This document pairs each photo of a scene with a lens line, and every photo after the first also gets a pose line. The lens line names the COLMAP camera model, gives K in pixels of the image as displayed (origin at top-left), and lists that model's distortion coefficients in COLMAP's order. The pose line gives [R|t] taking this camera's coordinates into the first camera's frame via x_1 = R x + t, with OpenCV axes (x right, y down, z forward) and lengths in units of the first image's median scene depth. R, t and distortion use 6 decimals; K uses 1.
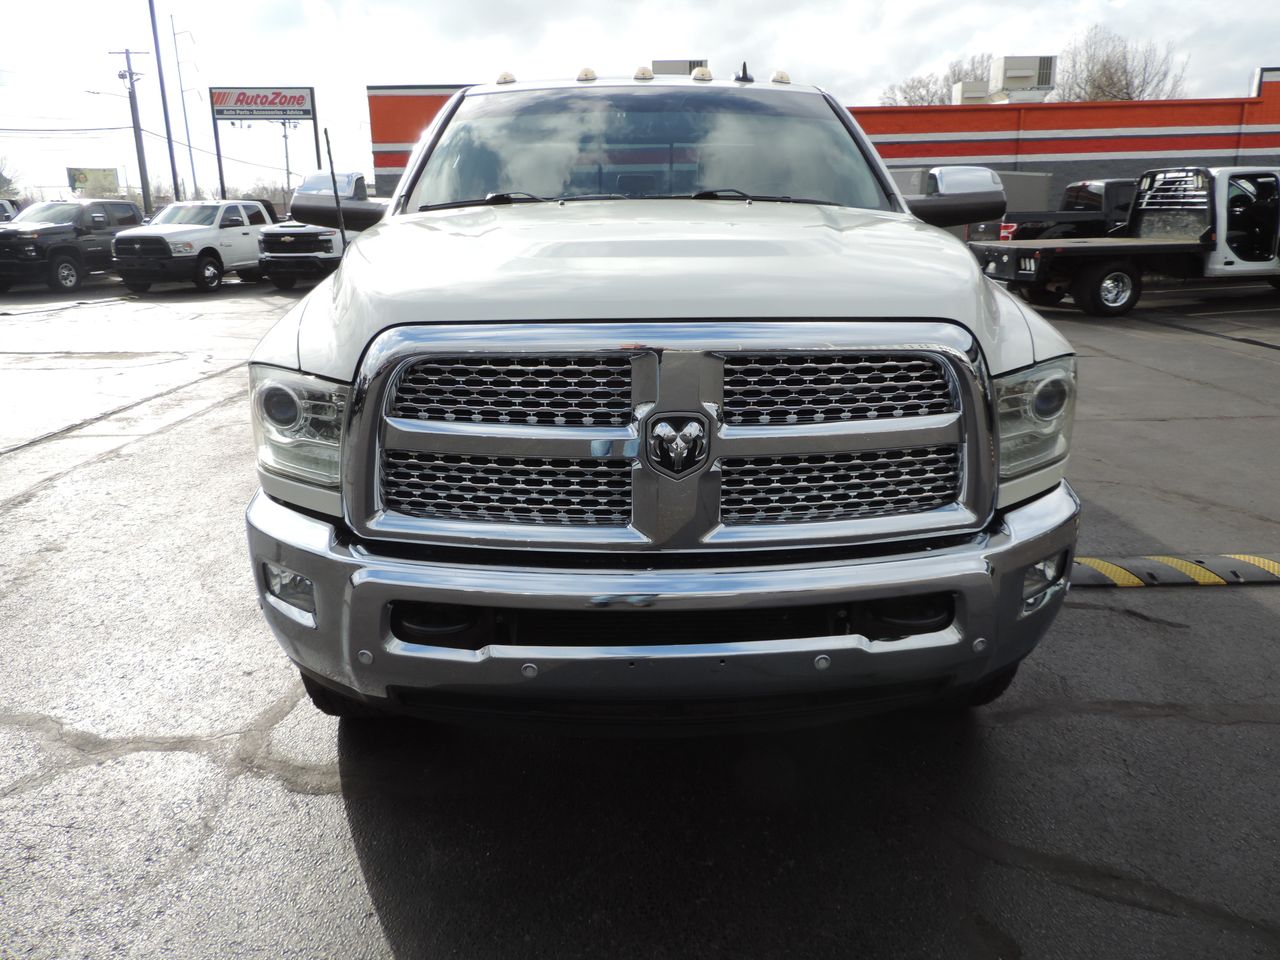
lens RADIAL K [[901.3, 0, 637.6], [0, 901.3, 485.5], [0, 0, 1]] dist [-0.010546, -0.011398]
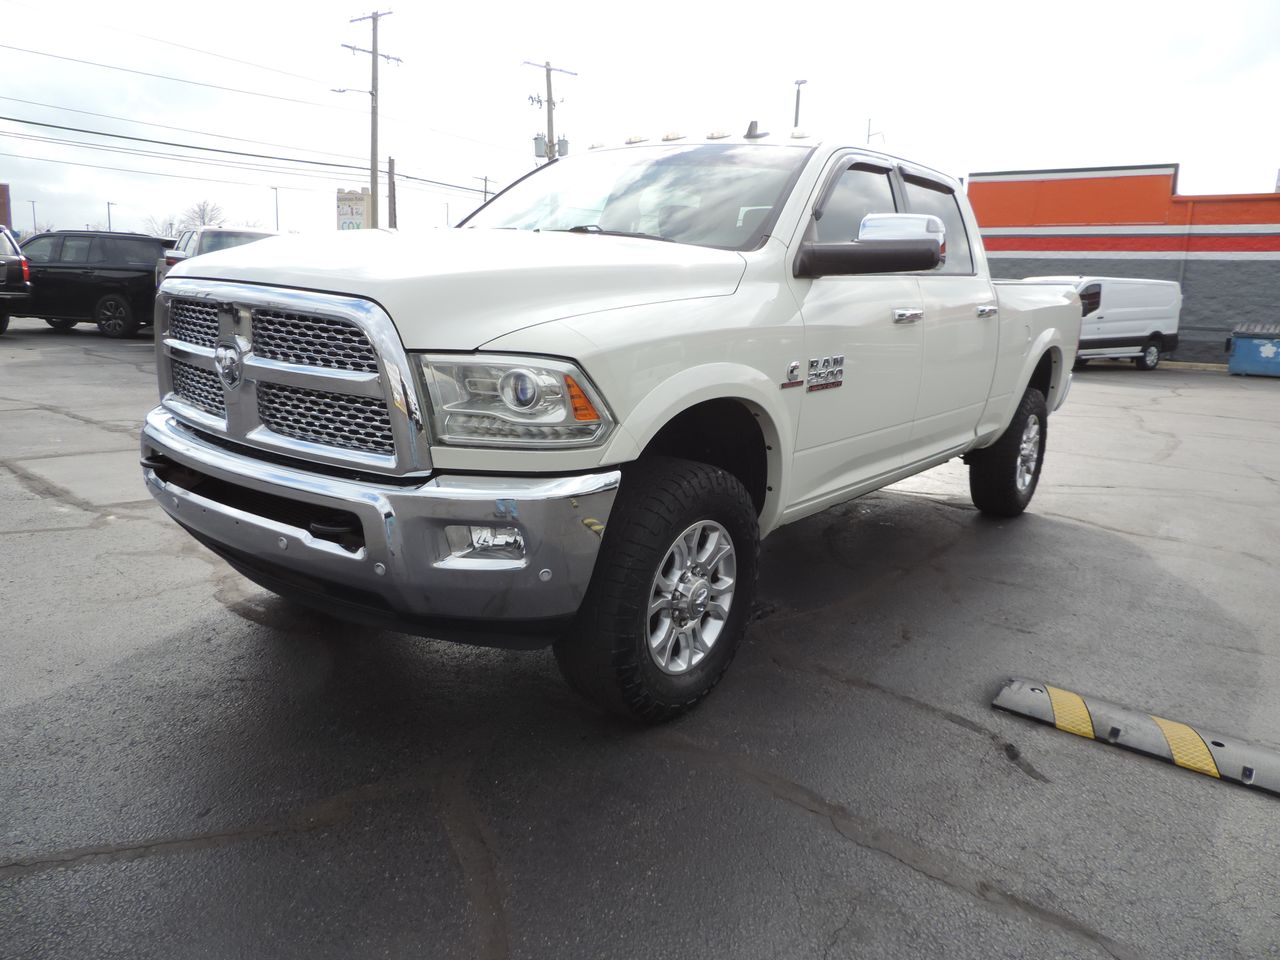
lens RADIAL K [[901.3, 0, 635.5], [0, 901.3, 467.6], [0, 0, 1]] dist [-0.010546, -0.011398]
pose [[0.774373, 0.174383, -0.608225, 0.762053], [-0.239302, 0.970586, -0.026398, -0.001090], [0.585731, 0.165992, 0.793326, 0.123972]]
